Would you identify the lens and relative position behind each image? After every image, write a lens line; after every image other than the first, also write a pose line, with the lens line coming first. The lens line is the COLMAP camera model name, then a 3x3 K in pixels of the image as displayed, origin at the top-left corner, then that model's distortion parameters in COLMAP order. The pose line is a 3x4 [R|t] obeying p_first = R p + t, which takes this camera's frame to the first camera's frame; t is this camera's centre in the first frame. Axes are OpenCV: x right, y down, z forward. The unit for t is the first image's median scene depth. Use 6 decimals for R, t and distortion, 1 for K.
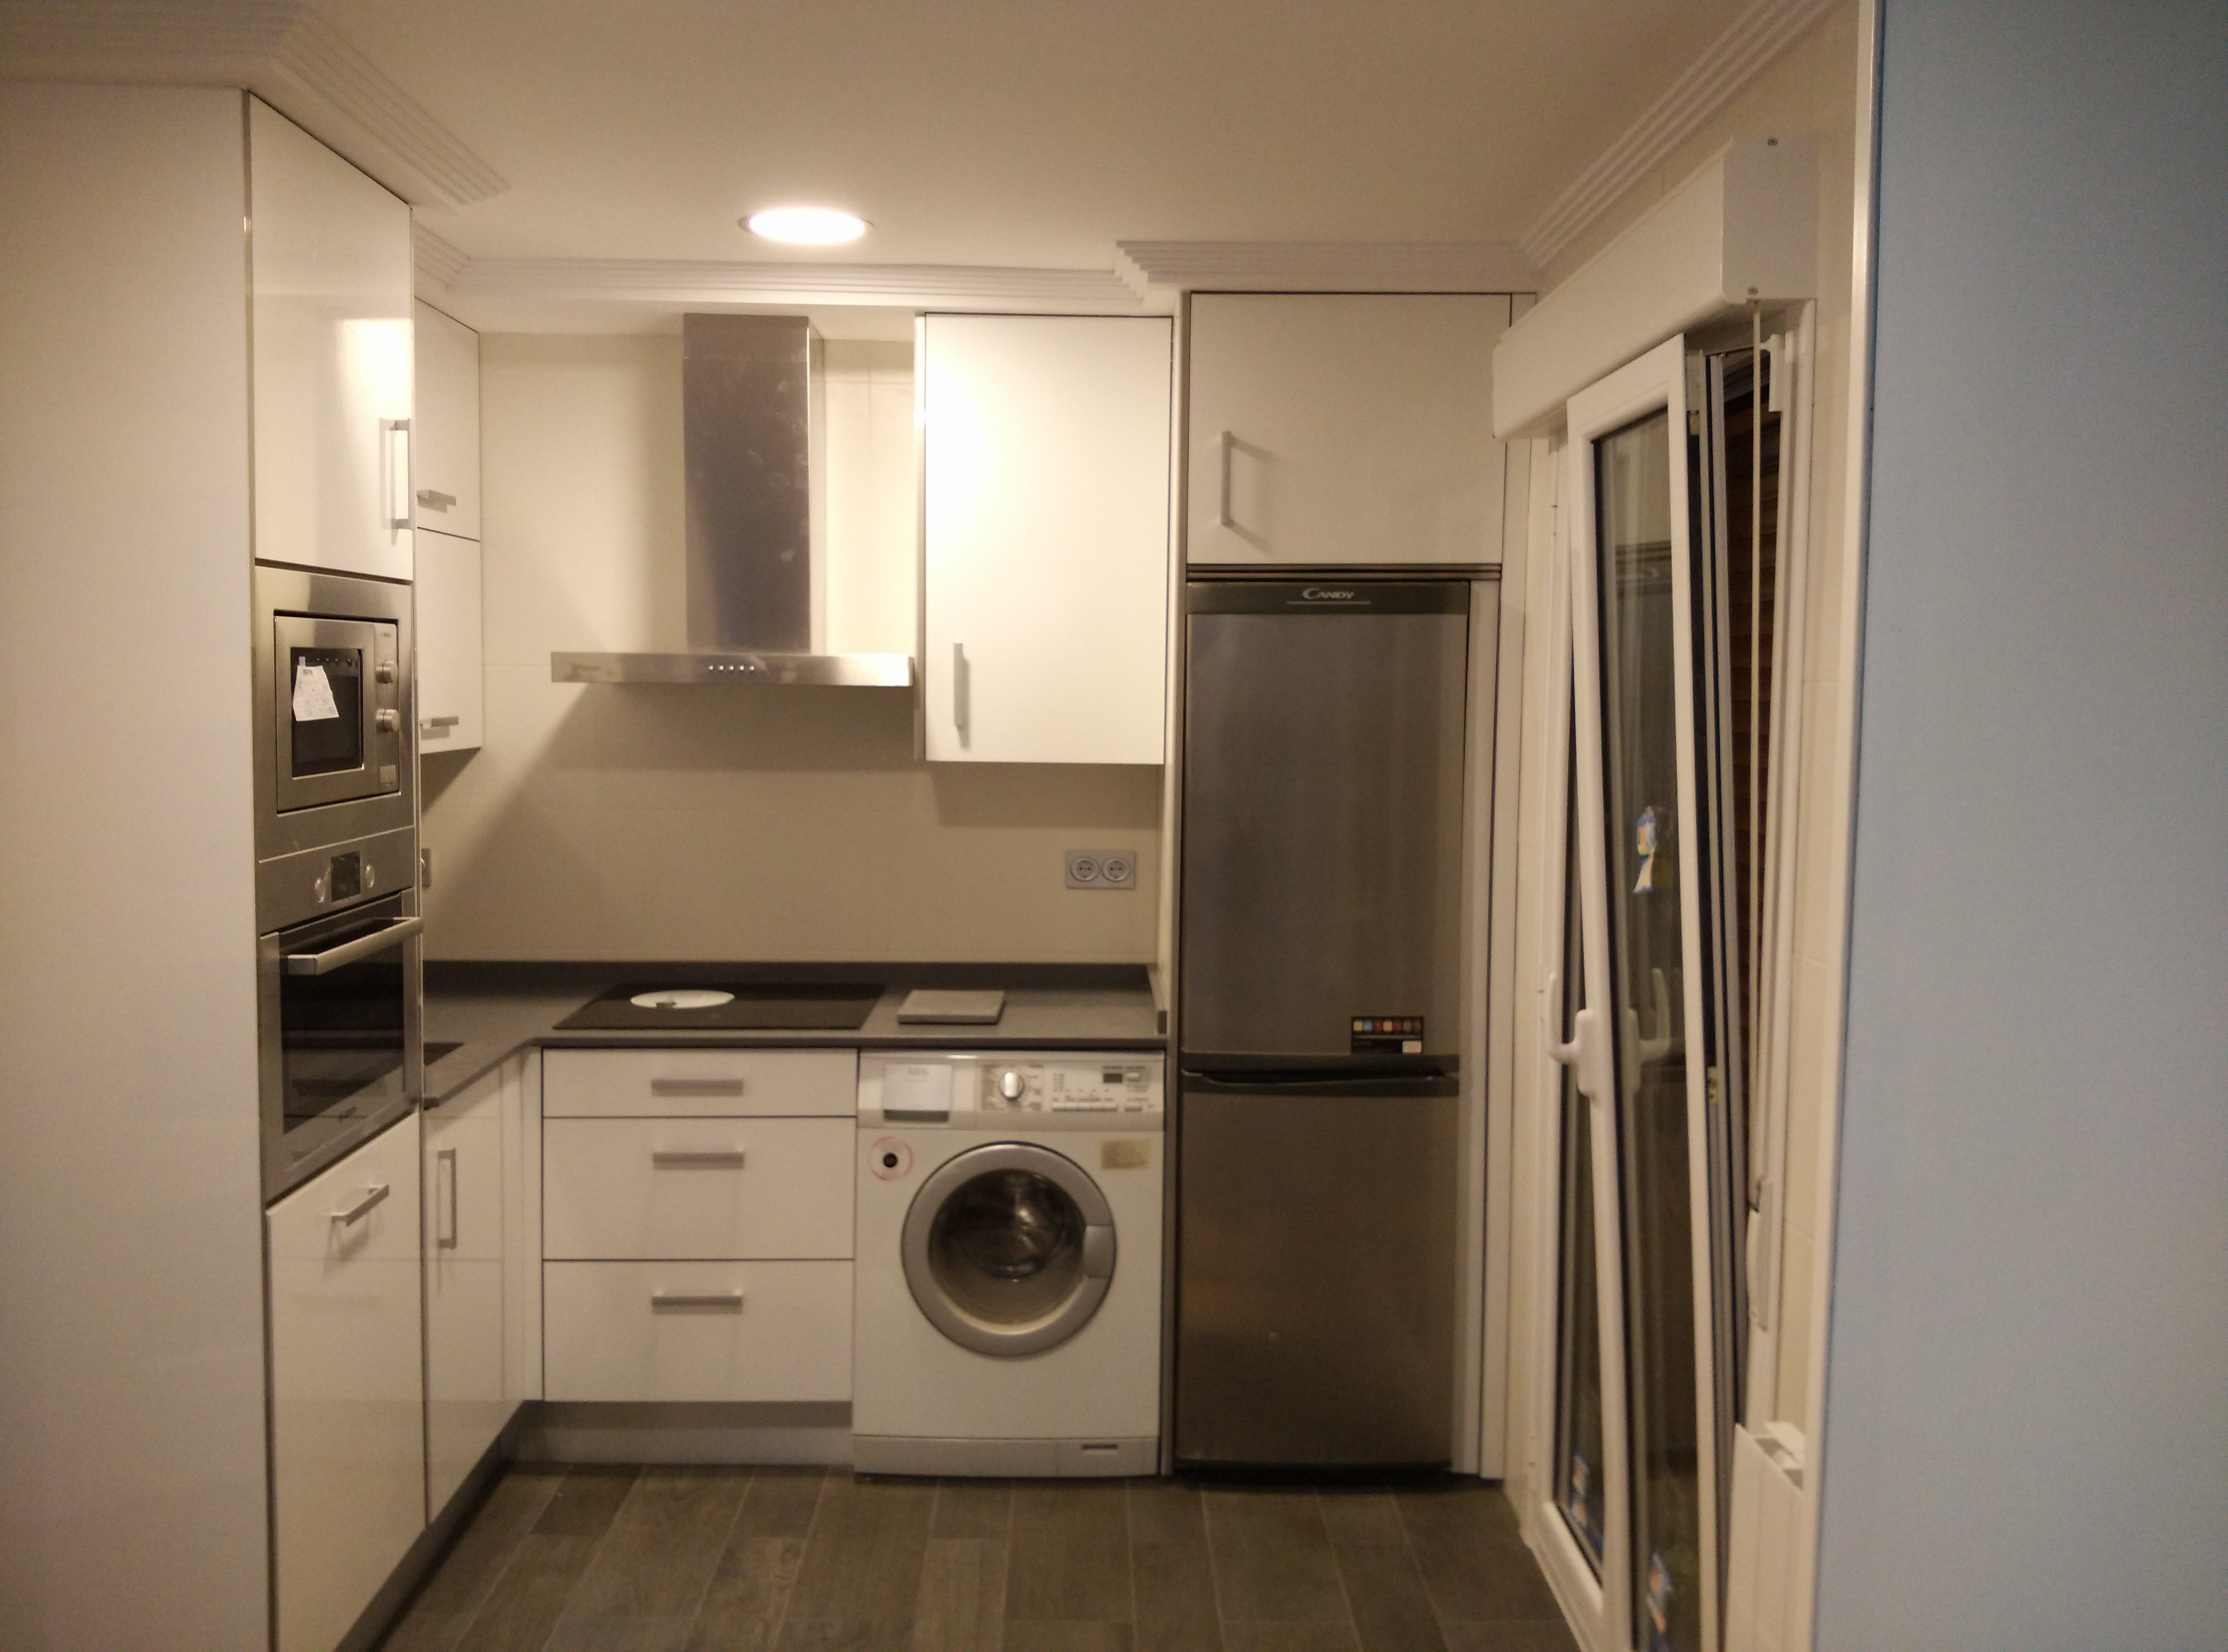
lens RADIAL K [[1861.4, 0, 1124.5], [0, 1861.4, 816.2], [0, 0, 1]] dist [0.053450, -0.118272]
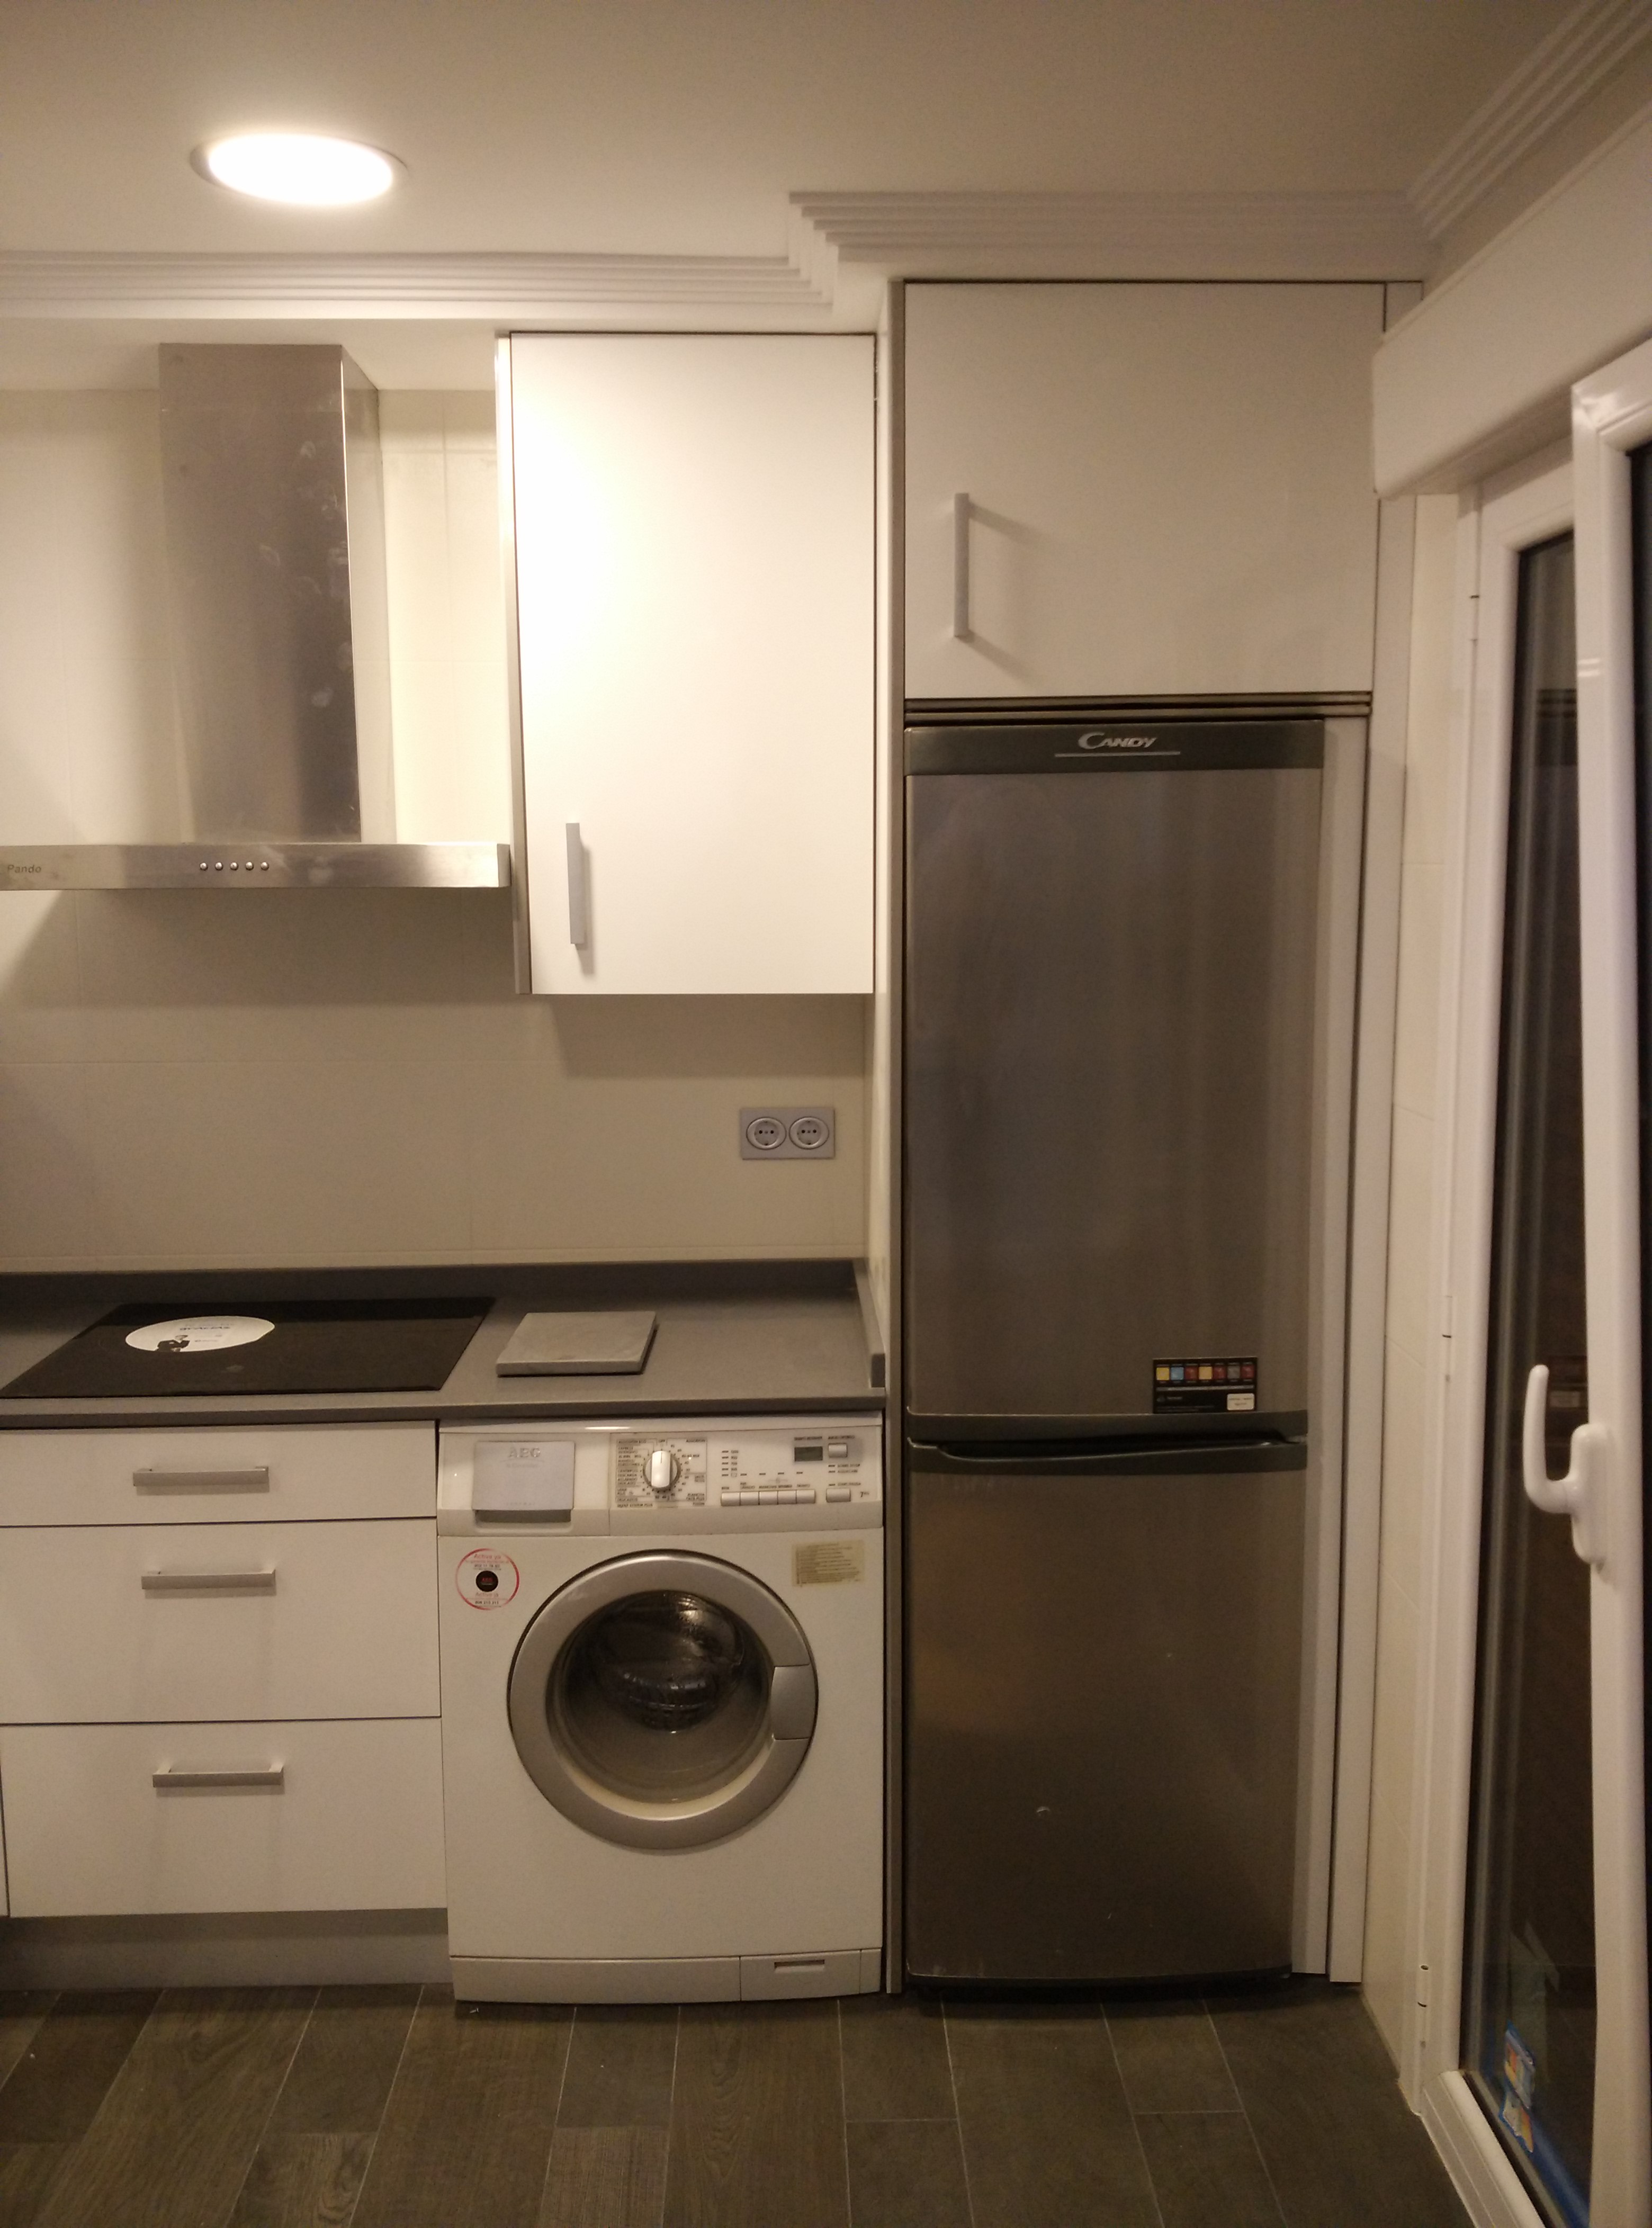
lens RADIAL K [[1861.4, 0, 850.2], [0, 1861.4, 1108.3], [0, 0, 1]] dist [0.053450, -0.118272]
pose [[0.999737, -0.017821, 0.014435, 0.001627], [0.016890, 0.997920, 0.062210, -0.030275], [-0.015513, -0.061950, 0.997959, 0.317826]]
